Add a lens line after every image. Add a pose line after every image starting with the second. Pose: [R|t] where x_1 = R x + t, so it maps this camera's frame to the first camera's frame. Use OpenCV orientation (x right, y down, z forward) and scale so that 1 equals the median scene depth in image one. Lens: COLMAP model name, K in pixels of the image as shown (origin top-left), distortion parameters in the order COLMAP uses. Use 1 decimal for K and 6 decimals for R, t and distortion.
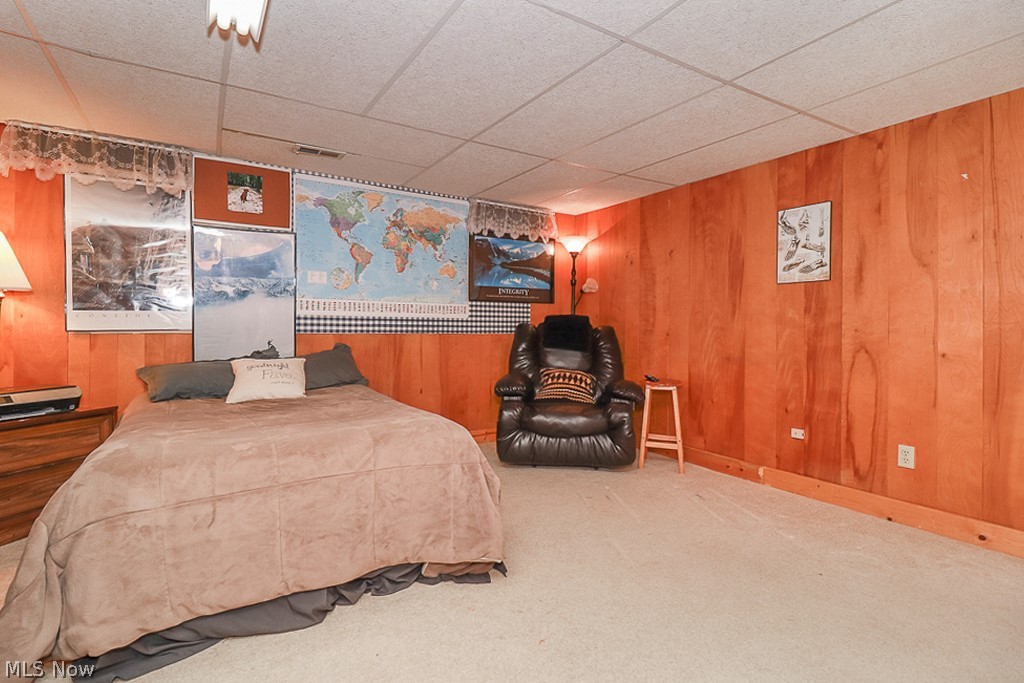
lens RADIAL K [[488.0, 0, 508.6], [0, 488.0, 330.7], [0, 0, 1]] dist [0.002493, -0.001385]
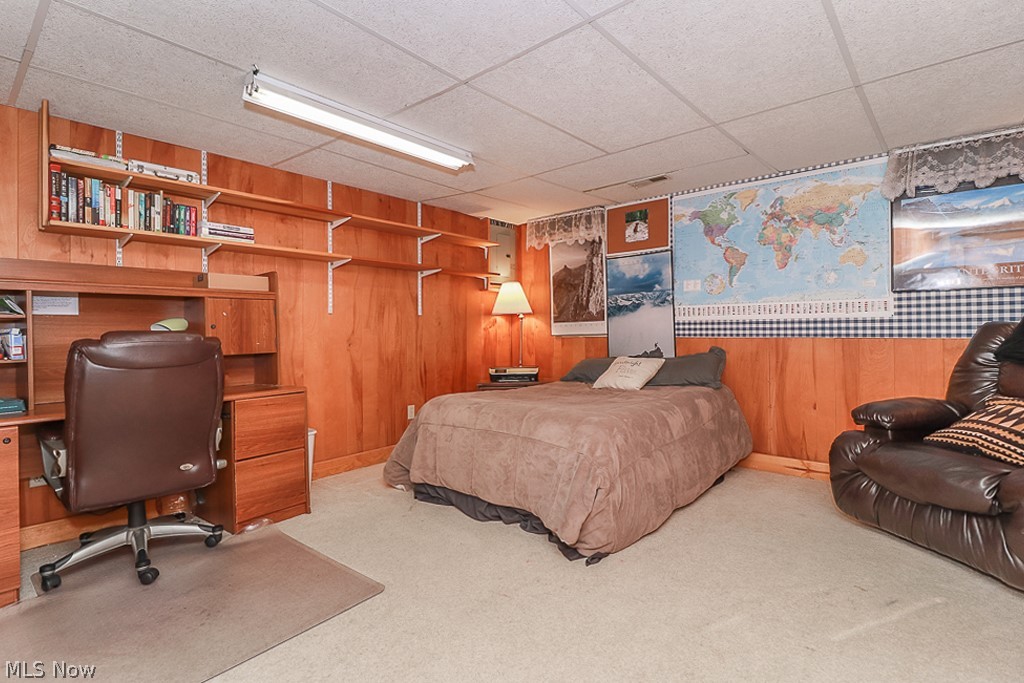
lens RADIAL K [[488.0, 0, 509.9], [0, 488.0, 332.2], [0, 0, 1]] dist [0.002493, -0.001385]
pose [[0.291119, -0.008201, -0.956652, 0.512620], [0.002309, 0.999966, -0.007870, 0.001942], [0.956684, 0.000083, 0.291128, 0.285316]]
